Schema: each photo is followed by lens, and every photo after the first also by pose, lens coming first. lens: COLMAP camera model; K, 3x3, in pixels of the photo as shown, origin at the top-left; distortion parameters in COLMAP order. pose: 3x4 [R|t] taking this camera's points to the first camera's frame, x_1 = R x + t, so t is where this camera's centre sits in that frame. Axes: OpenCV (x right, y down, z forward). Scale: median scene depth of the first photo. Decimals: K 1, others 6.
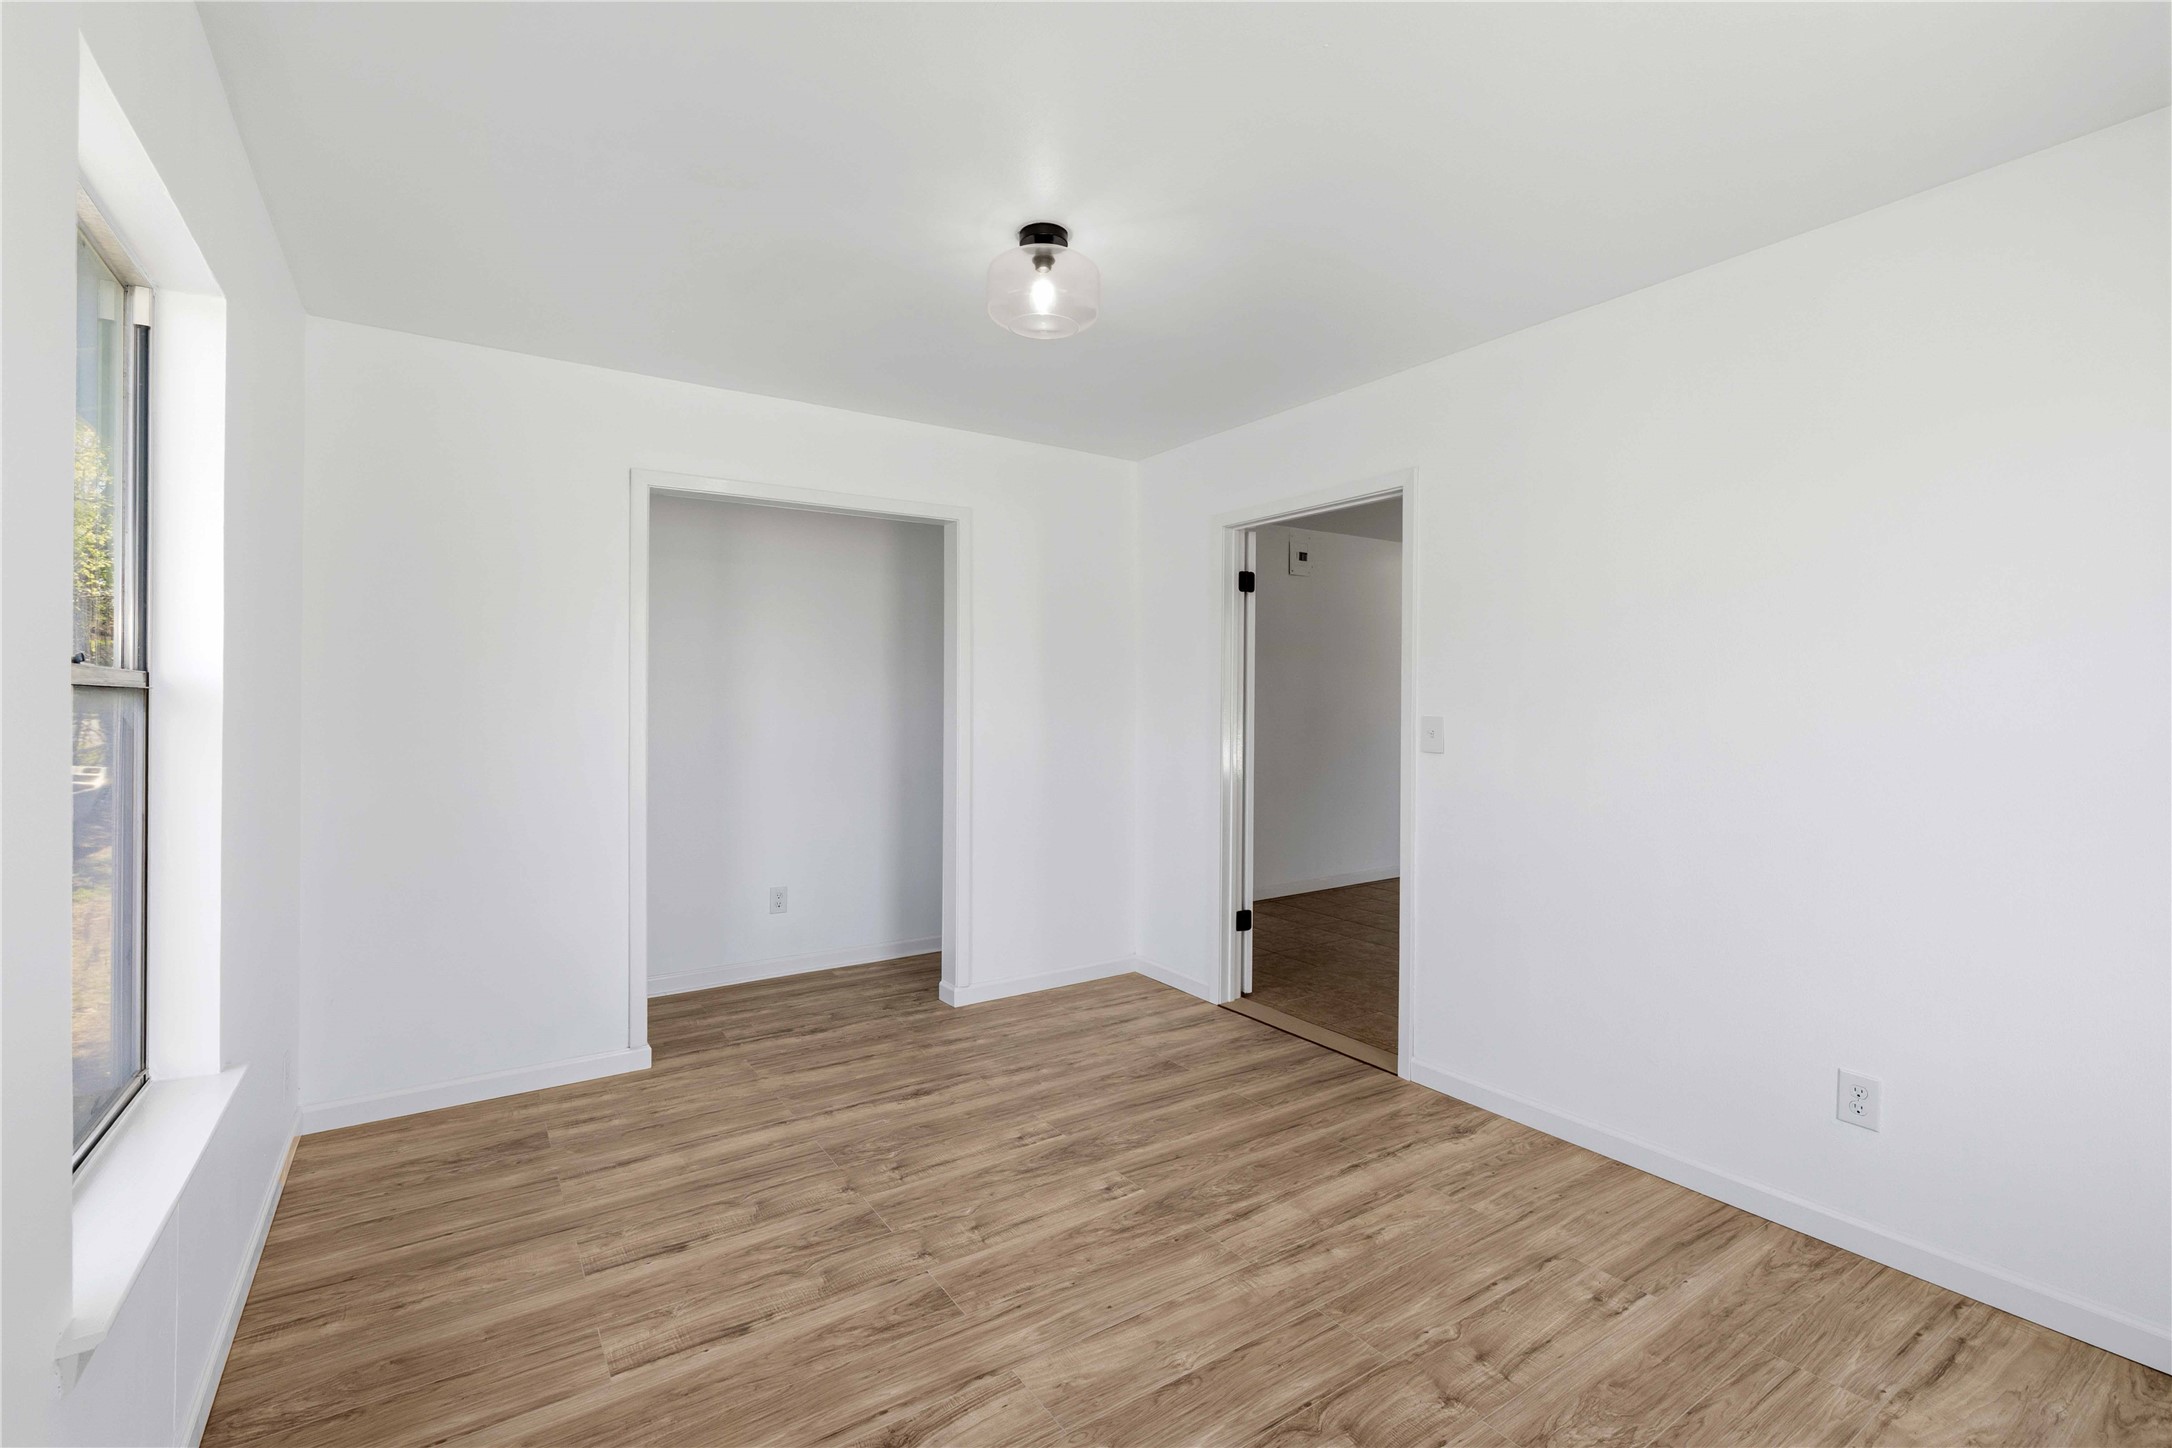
lens RADIAL K [[946.7, 0, 1084.6], [0, 946.7, 715.0], [0, 0, 1]] dist [0.013276, -0.000948]
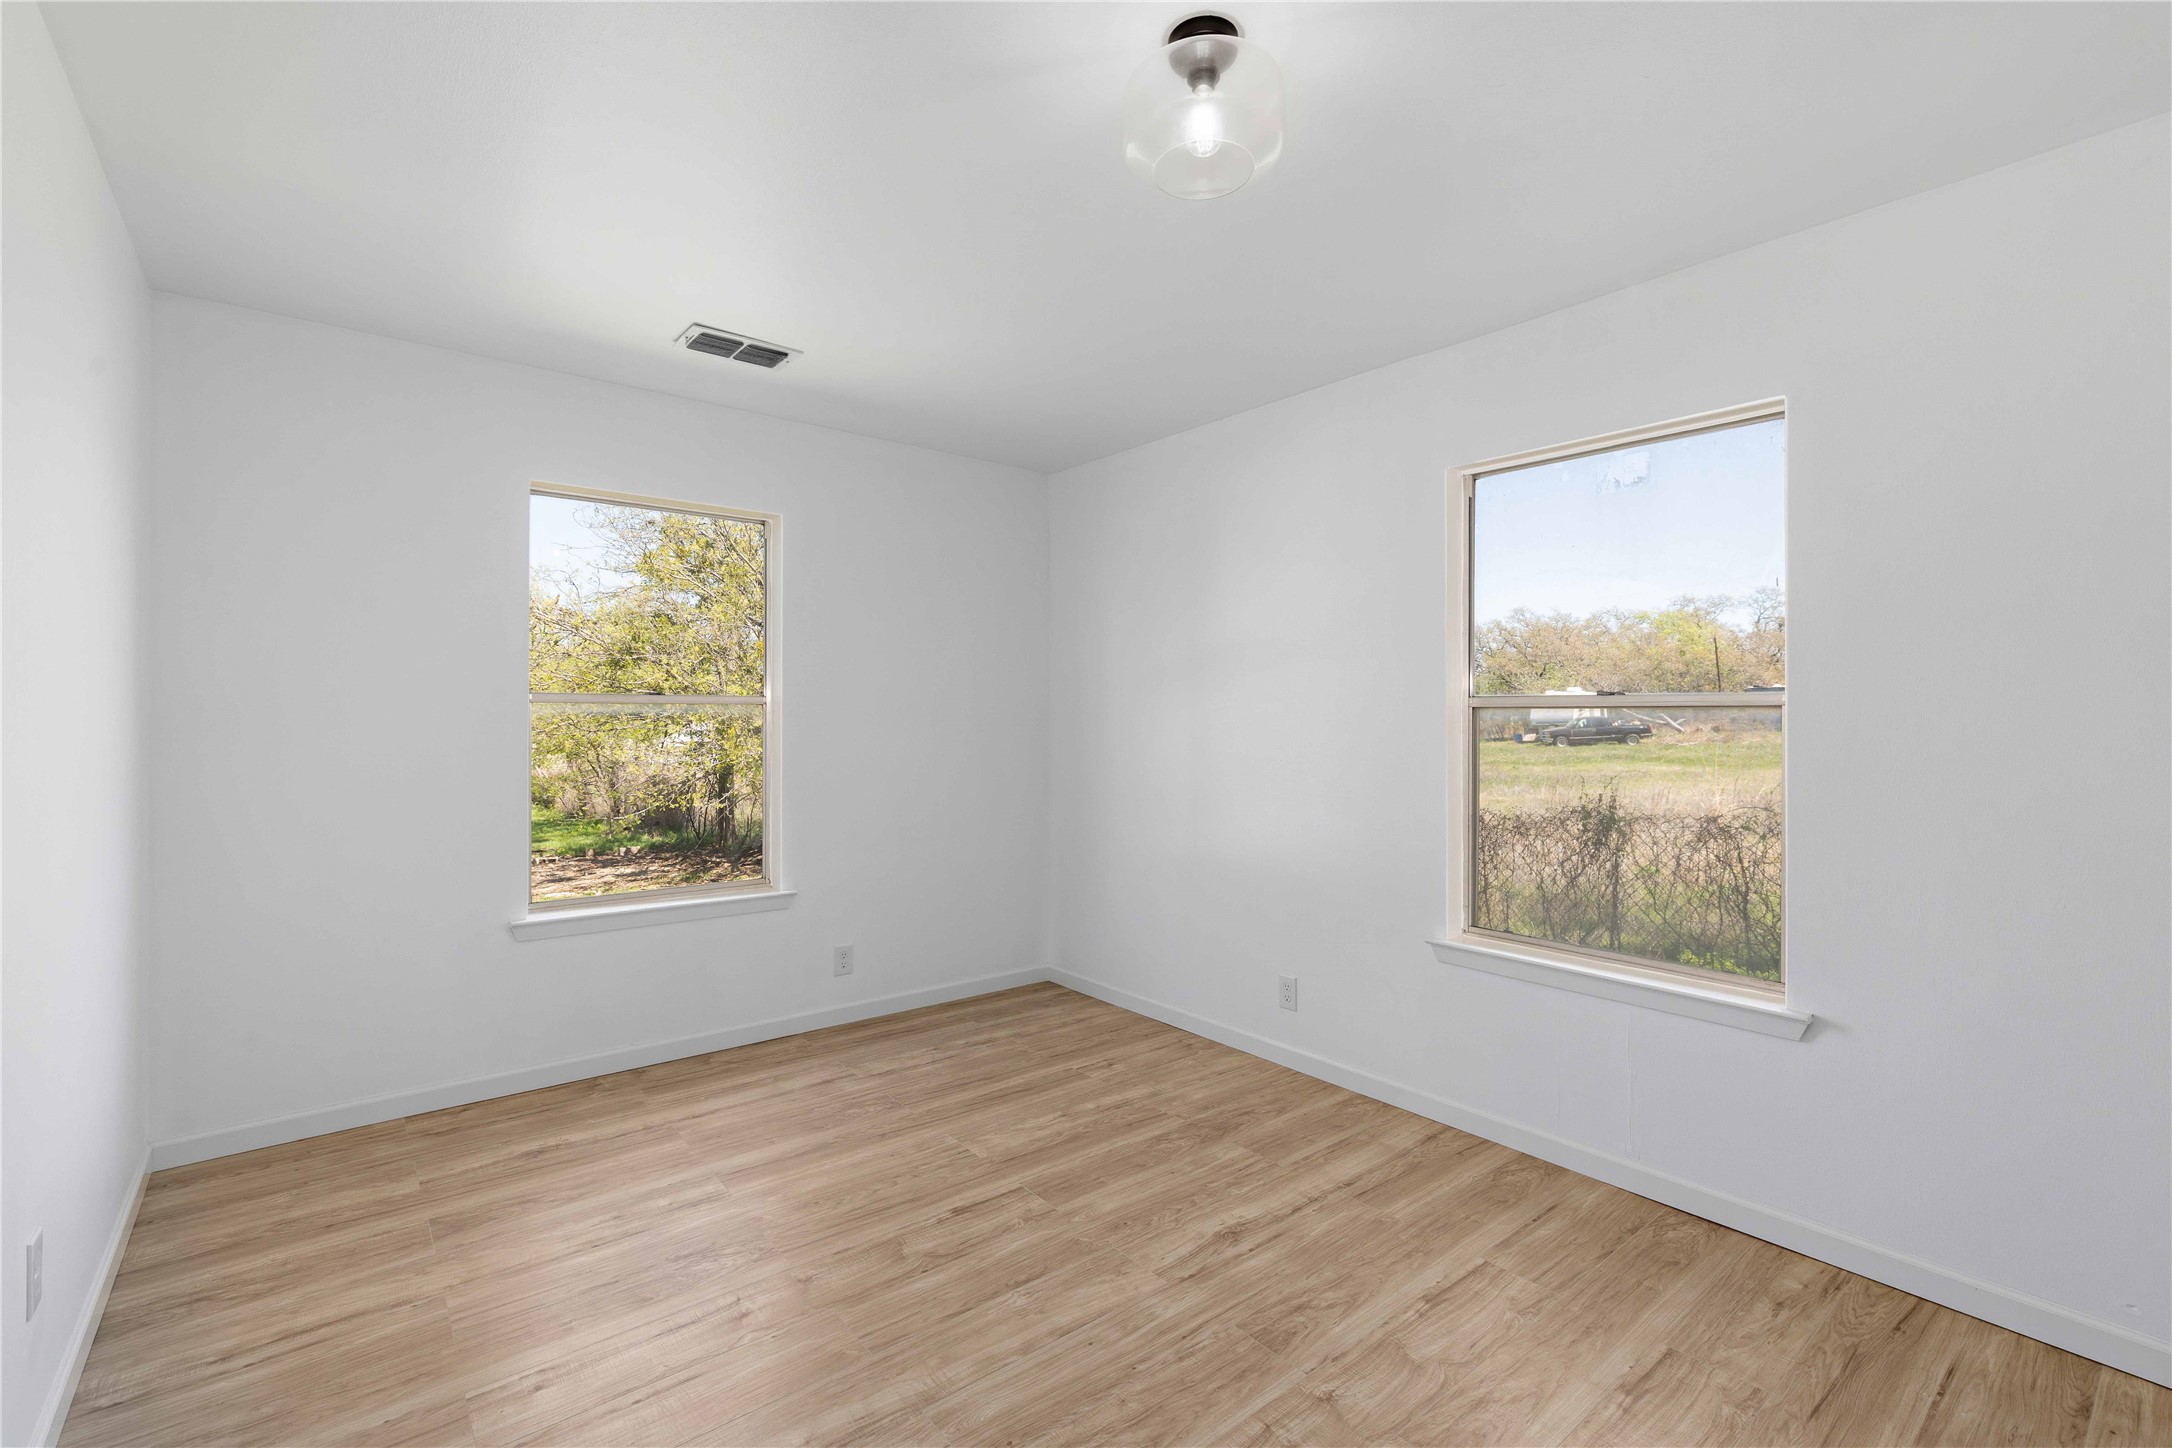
lens RADIAL K [[946.7, 0, 1086.6], [0, 946.7, 715.7], [0, 0, 1]] dist [0.013276, -0.000948]
pose [[-0.995632, -0.006274, -0.093158, 0.128779], [-0.007206, 0.999927, 0.009676, -0.018473], [0.093091, 0.010305, -0.995604, 2.031312]]
